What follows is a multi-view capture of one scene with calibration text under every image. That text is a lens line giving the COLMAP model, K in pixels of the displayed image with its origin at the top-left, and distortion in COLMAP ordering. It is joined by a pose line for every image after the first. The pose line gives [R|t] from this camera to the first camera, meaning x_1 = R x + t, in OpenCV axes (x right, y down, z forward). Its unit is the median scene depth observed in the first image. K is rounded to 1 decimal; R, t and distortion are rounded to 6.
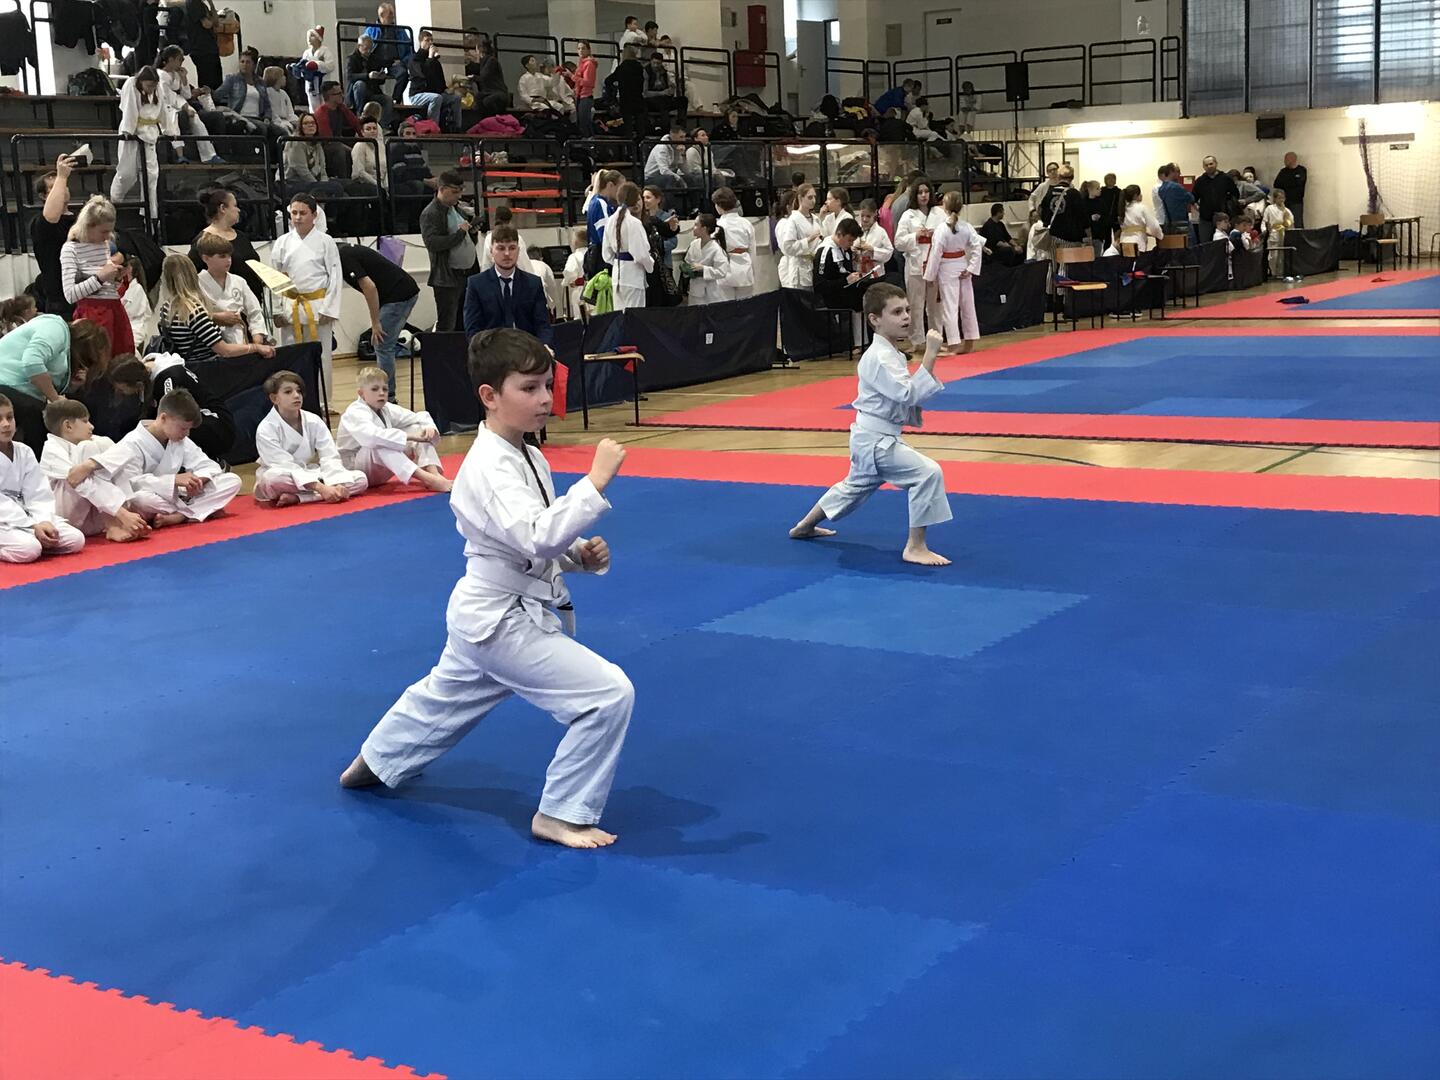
lens RADIAL K [[1962.4, 0, 729.4], [0, 1962.4, 535.6], [0, 0, 1]] dist [0.038882, 0.000000]
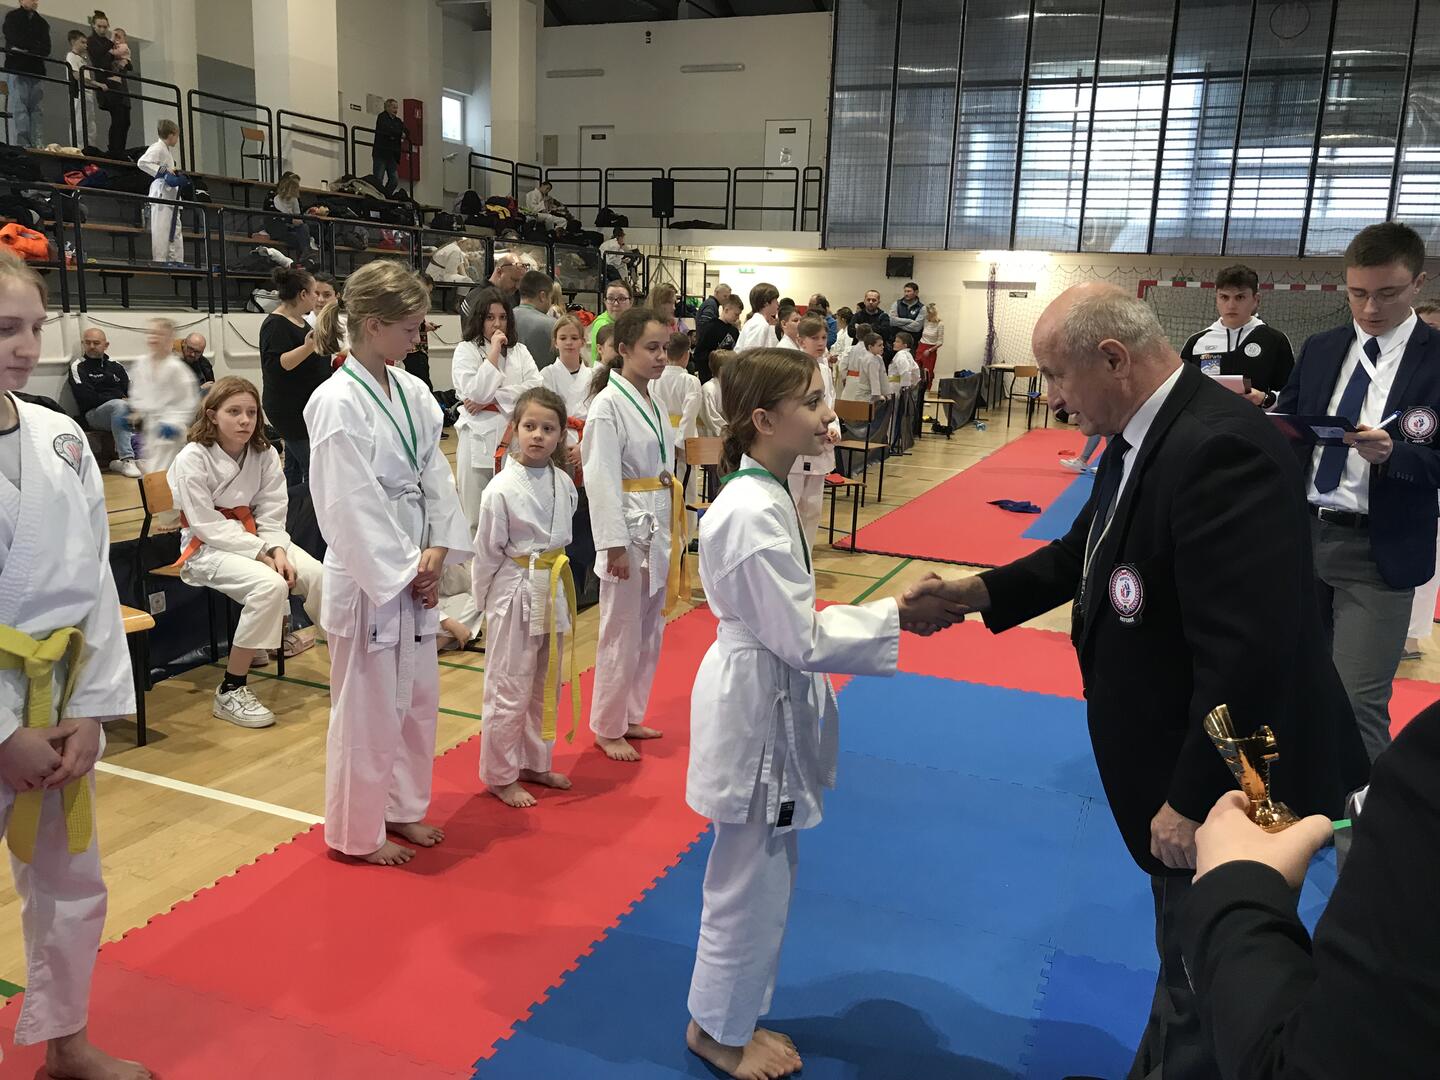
lens RADIAL K [[1178.4, 0, 730.5], [0, 1178.4, 541.2], [0, 0, 1]] dist [0.037114, -0.026550]
pose [[0.979415, 0.042519, 0.197327, 0.071947], [-0.048637, 0.998471, 0.026260, -0.076557], [-0.195909, -0.035317, 0.979986, 0.415588]]
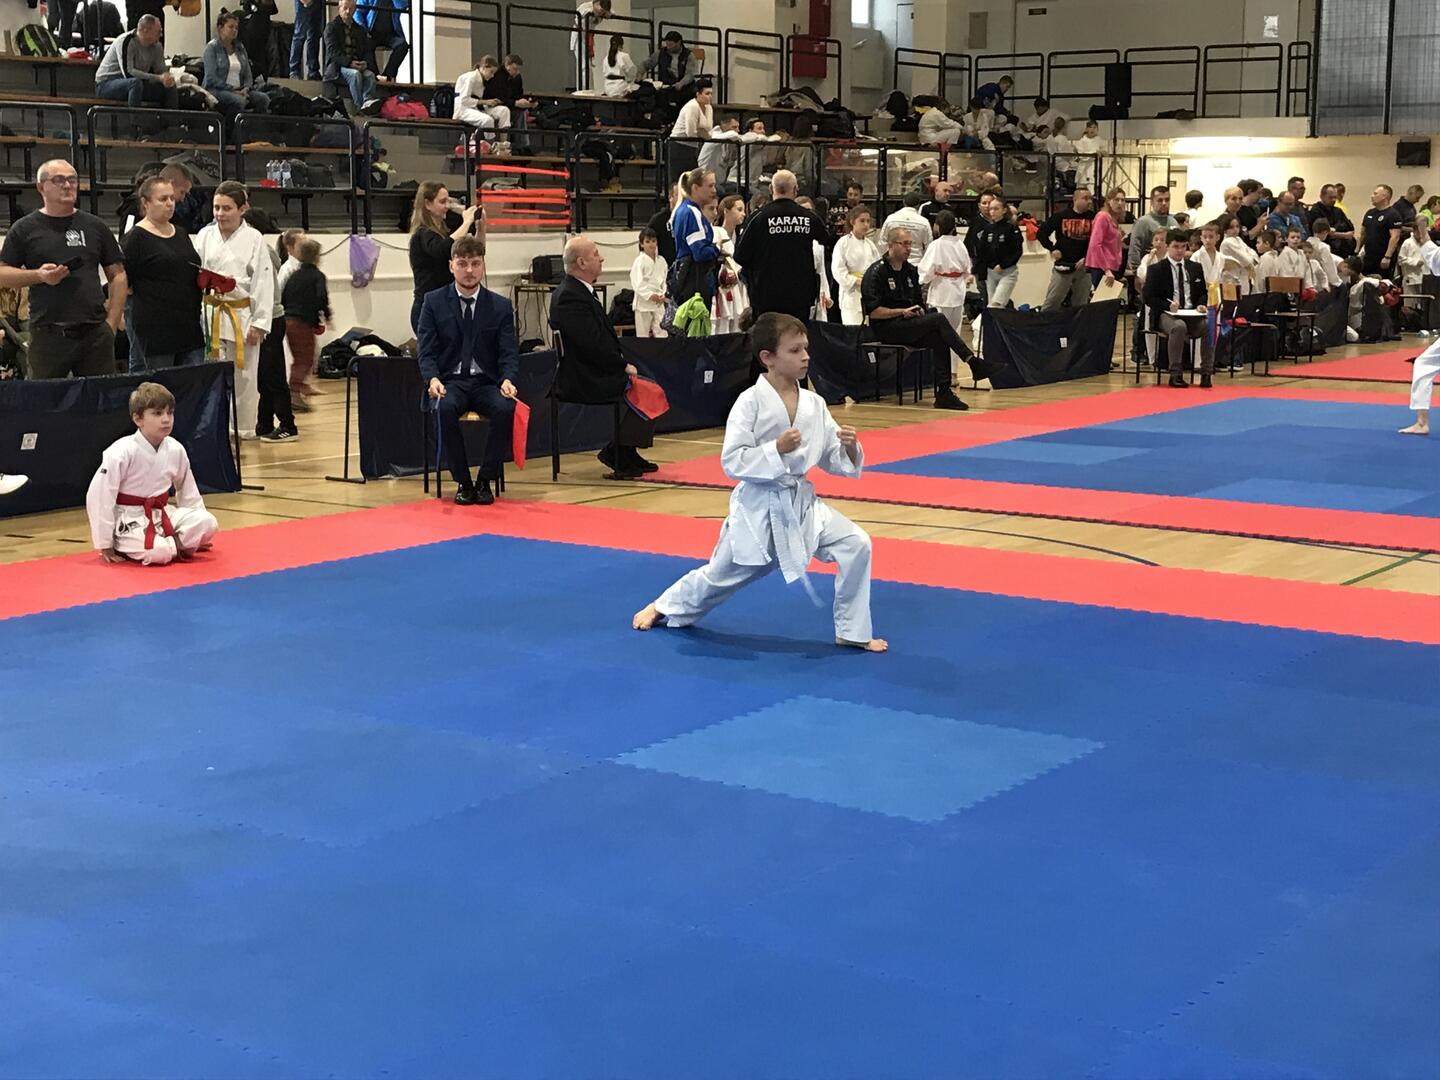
lens RADIAL K [[2250.0, 0, 707.2], [0, 2250.0, 545.0], [0, 0, 1]] dist [0.047419, 0.000000]
pose [[0.998153, 0.051881, -0.031602, 0.009392], [-0.052413, 0.998494, -0.016233, -0.005644], [0.030712, 0.017859, 0.999369, 0.014865]]
